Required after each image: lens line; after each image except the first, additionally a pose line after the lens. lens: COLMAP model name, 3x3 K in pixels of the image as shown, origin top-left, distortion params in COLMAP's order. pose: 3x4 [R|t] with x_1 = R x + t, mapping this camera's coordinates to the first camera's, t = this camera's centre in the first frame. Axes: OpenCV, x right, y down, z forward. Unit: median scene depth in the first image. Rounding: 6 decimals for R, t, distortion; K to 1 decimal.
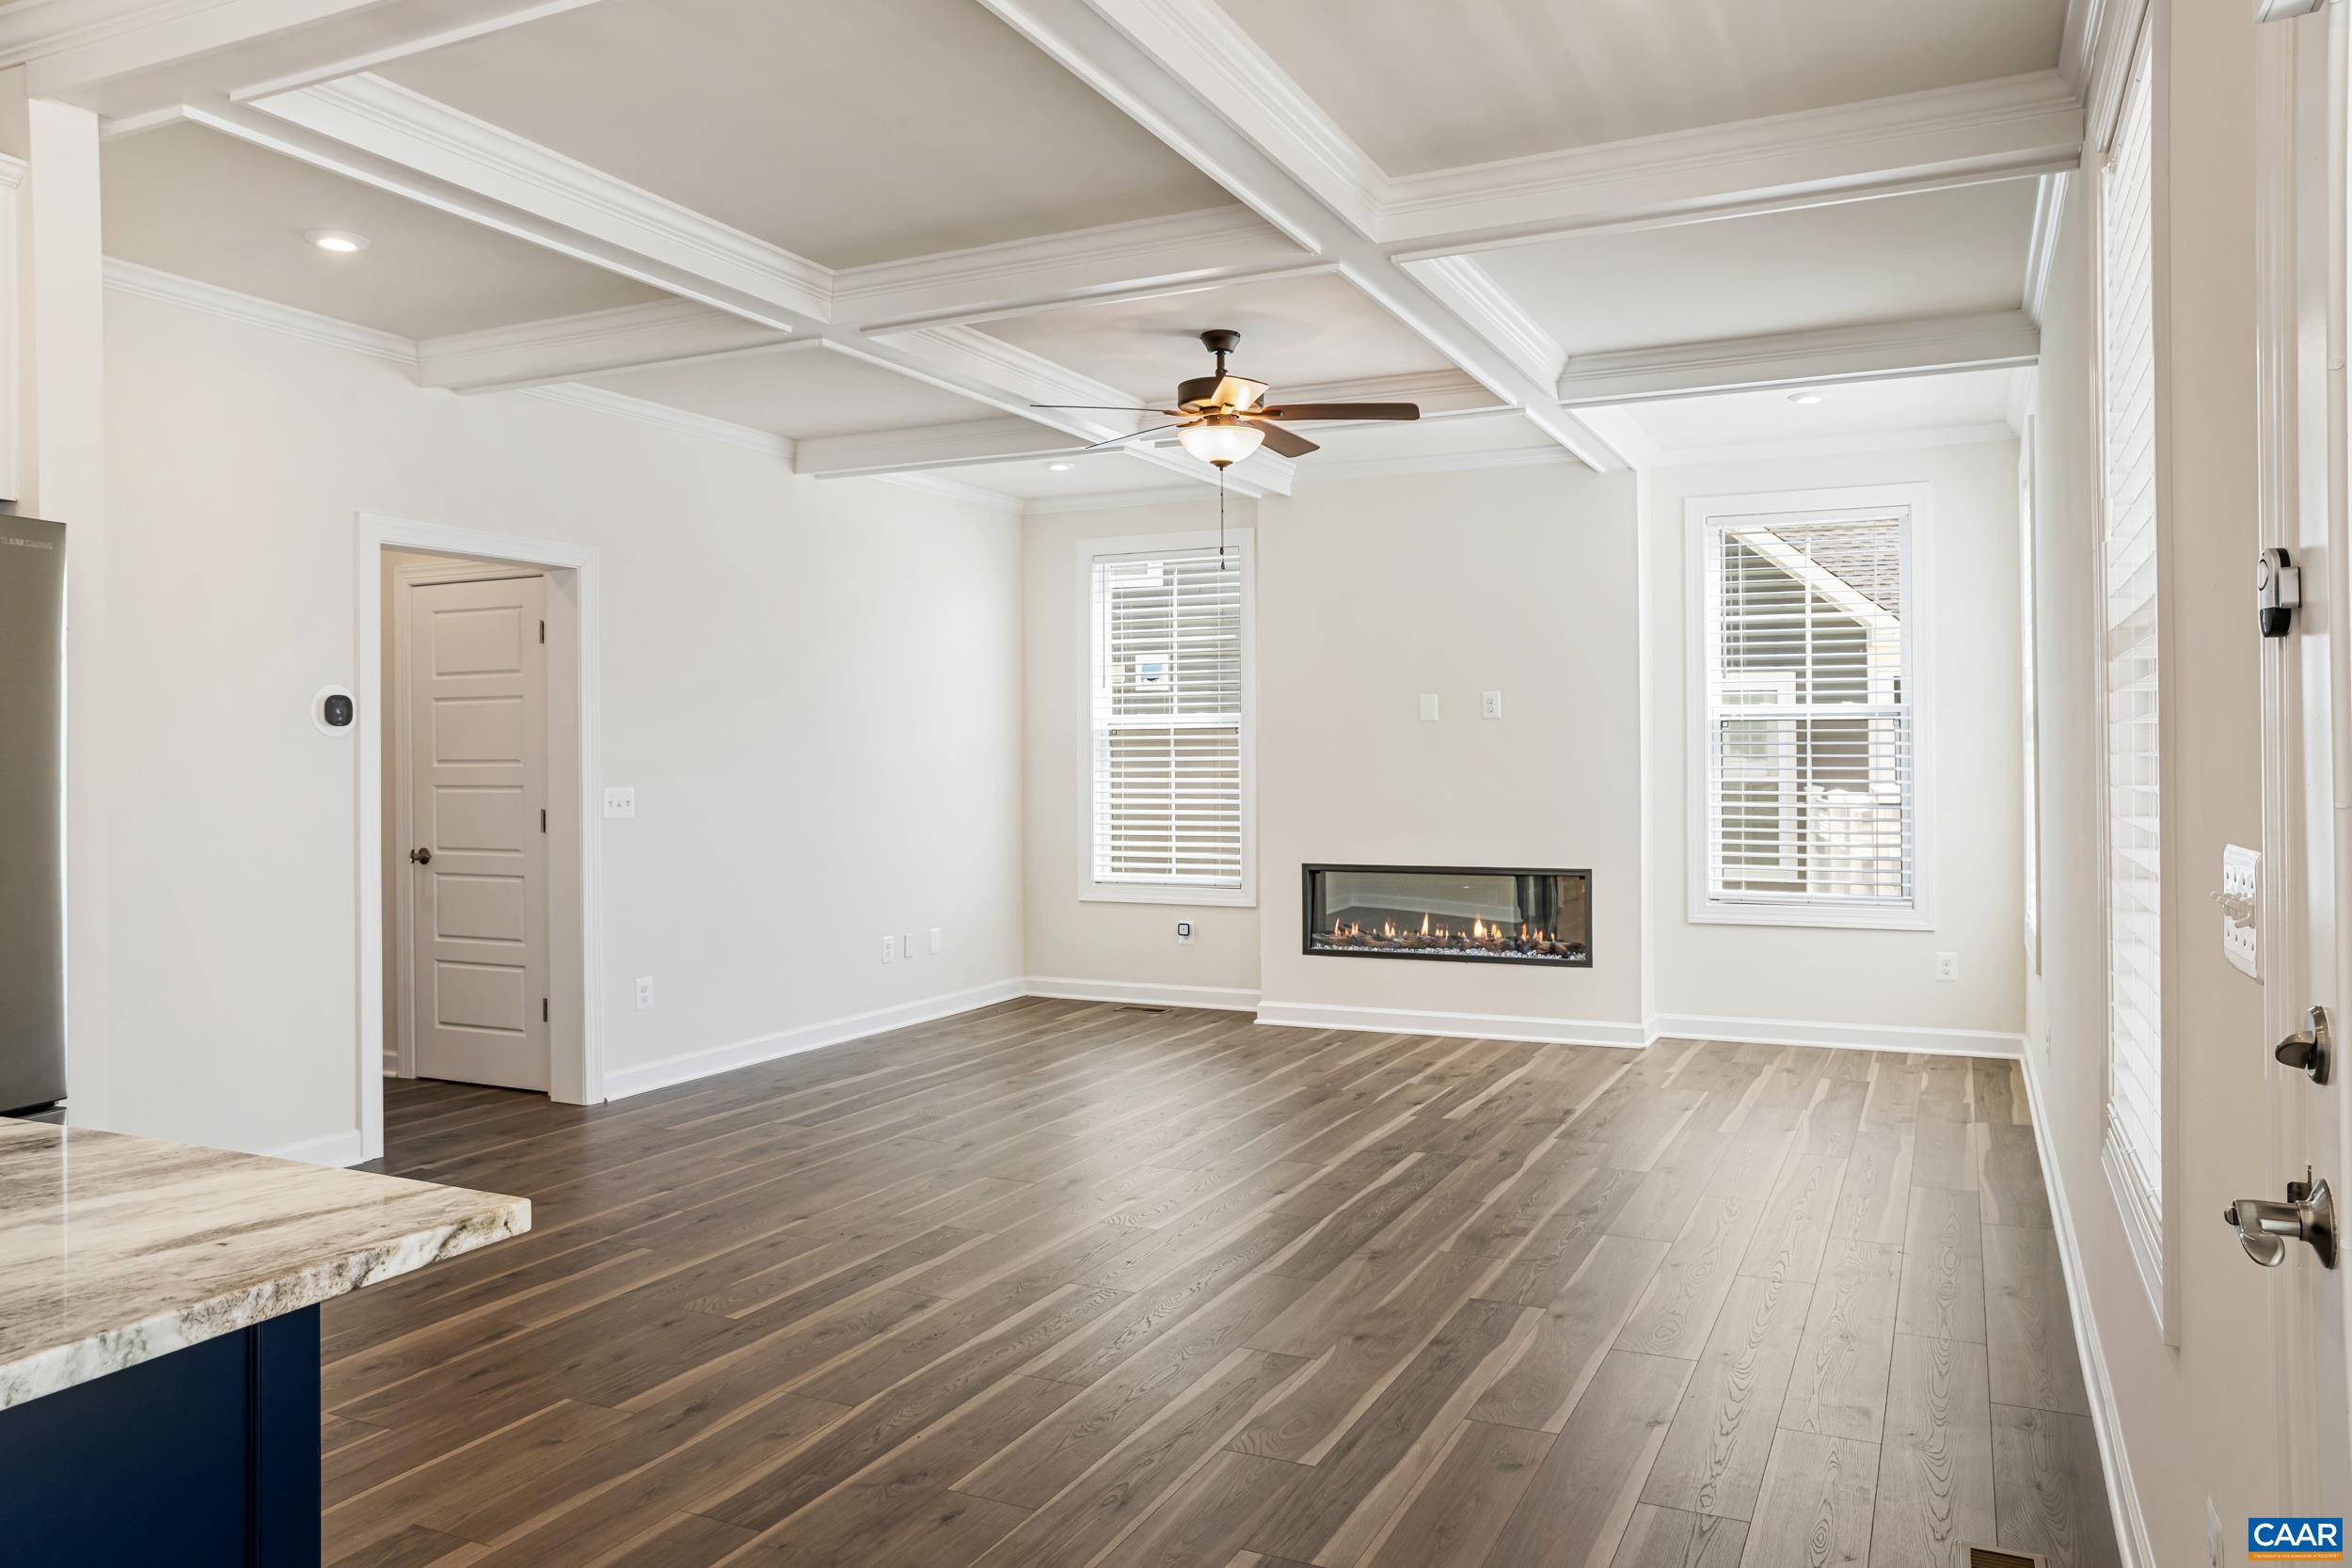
lens RADIAL K [[1656.9, 0, 1169.3], [0, 1656.9, 820.4], [0, 0, 1]] dist [-0.000886, 0.005814]
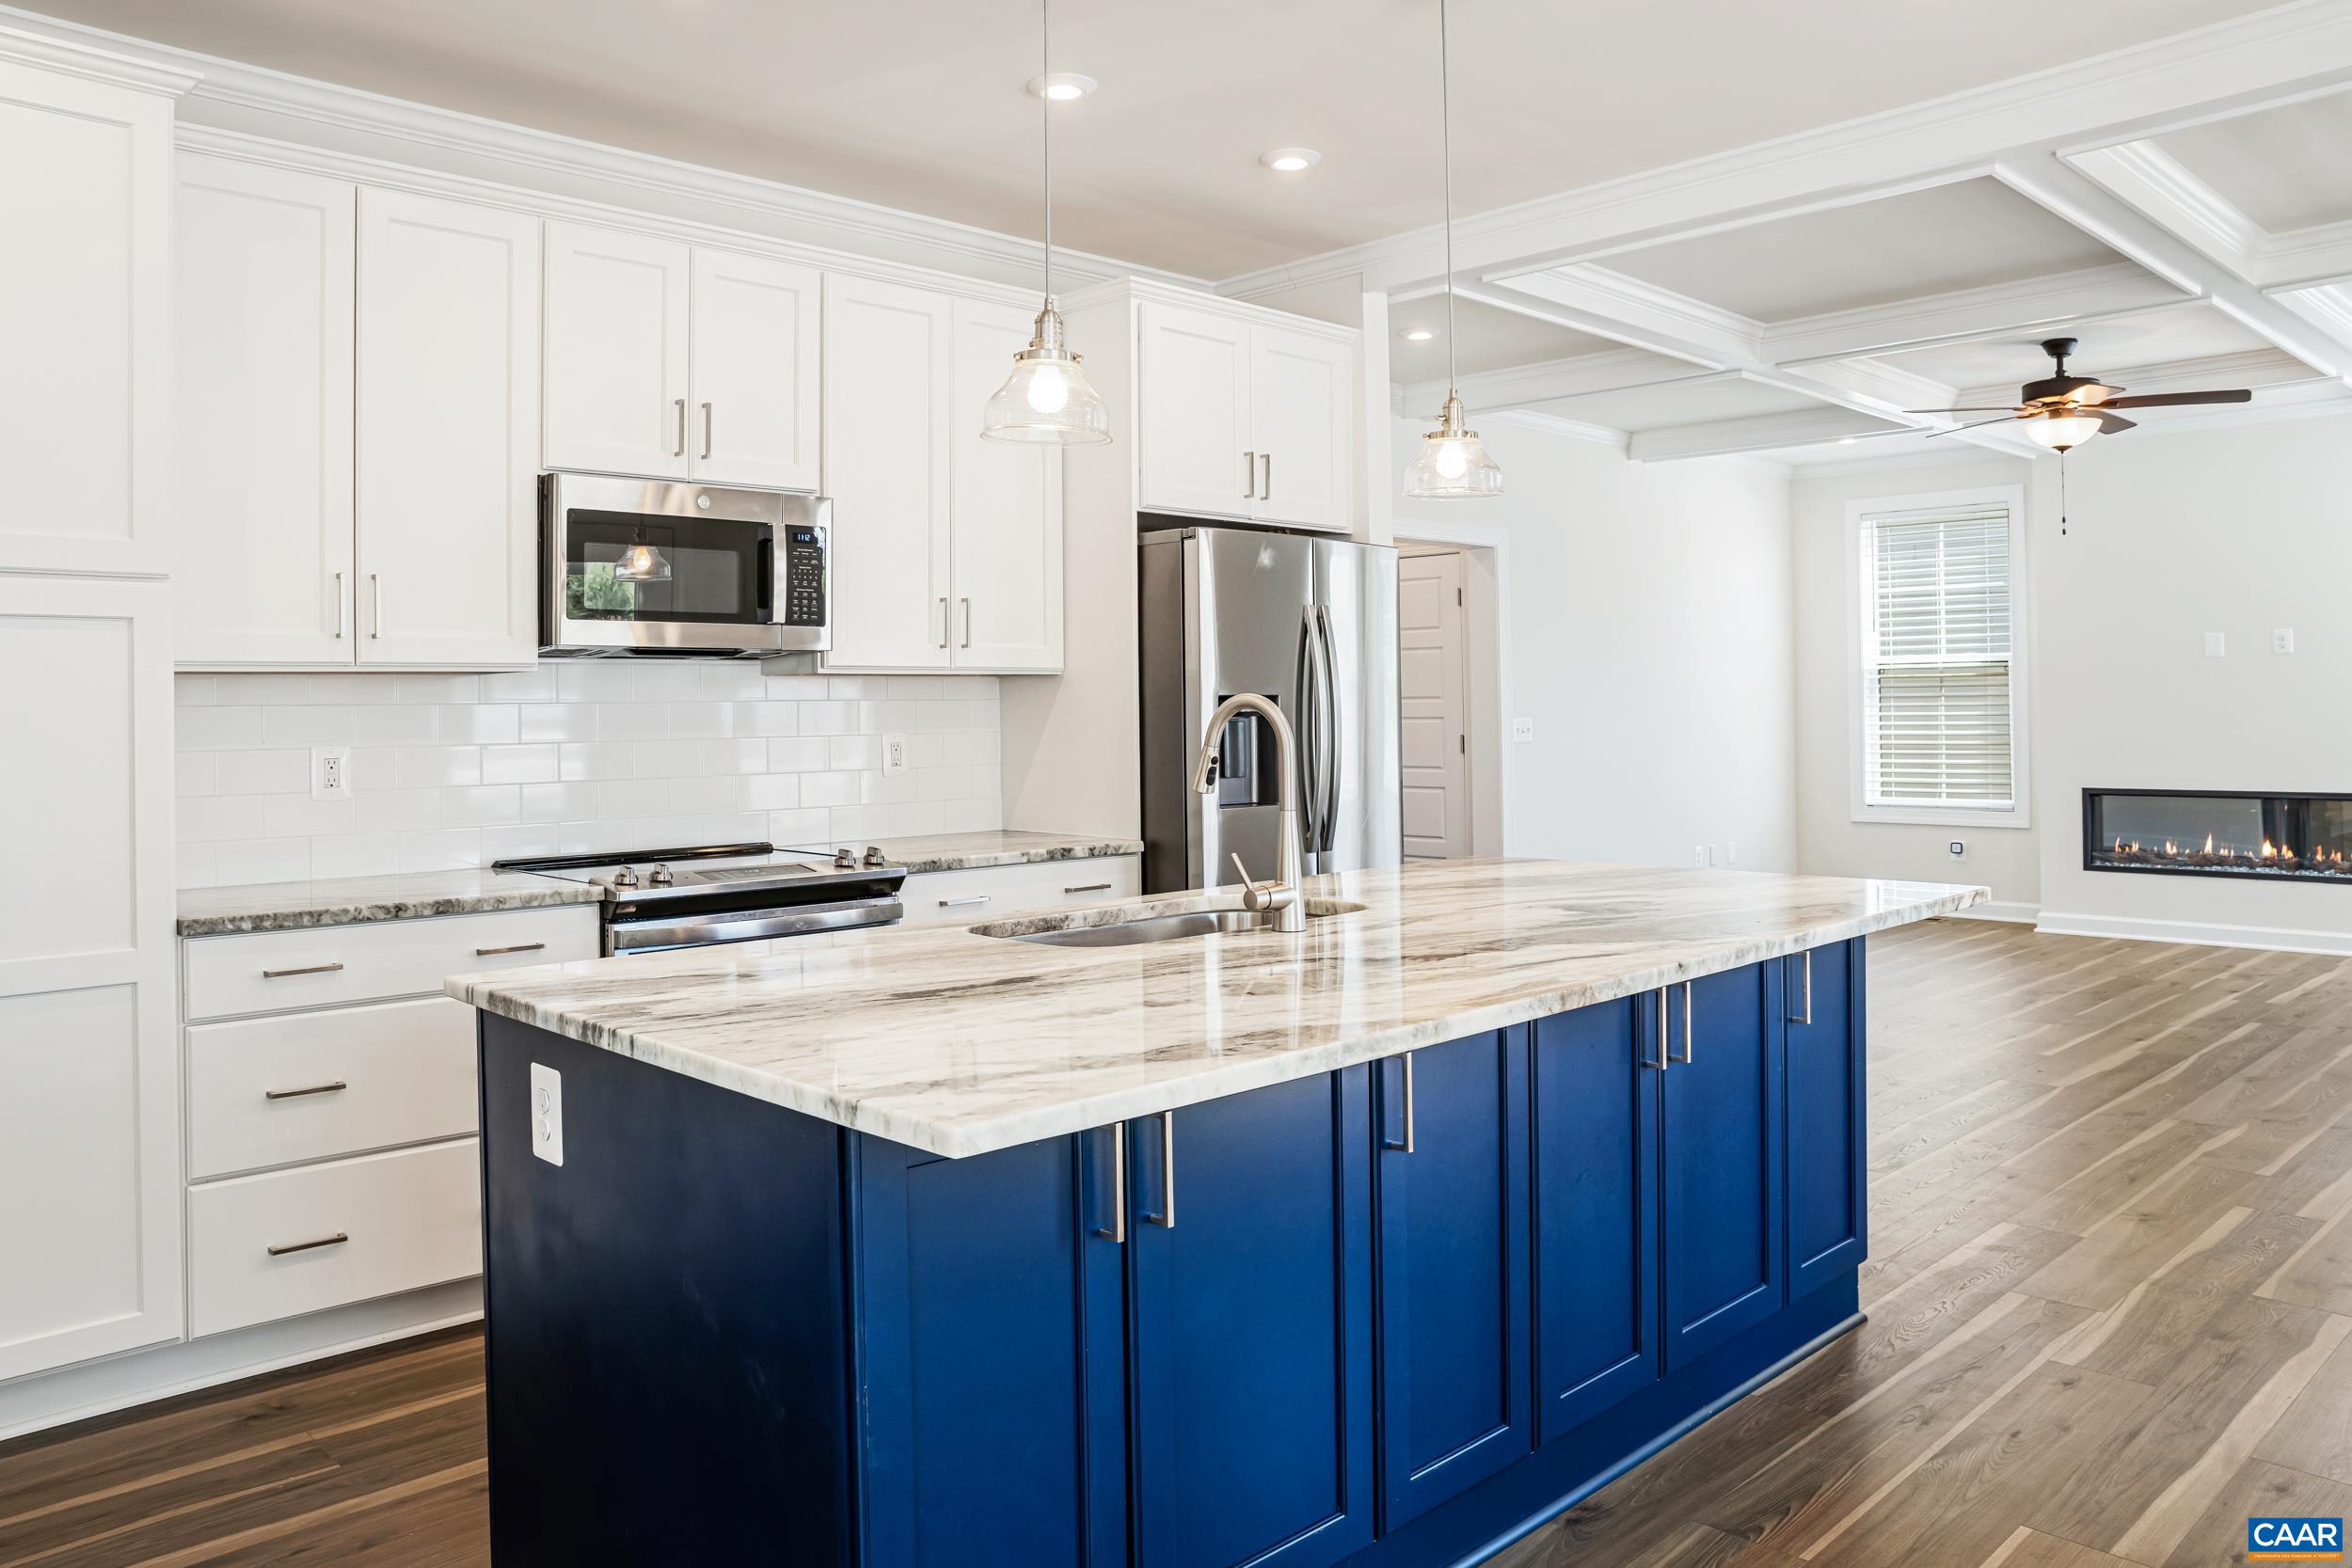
lens RADIAL K [[1686.6, 0, 1216.4], [0, 1686.6, 742.4], [0, 0, 1]] dist [-0.088471, 0.128215]
pose [[0.947227, 0.000741, -0.320563, -0.117467], [-0.005219, 0.999900, -0.013110, 0.014017], [0.320522, 0.014091, 0.947136, -0.248354]]
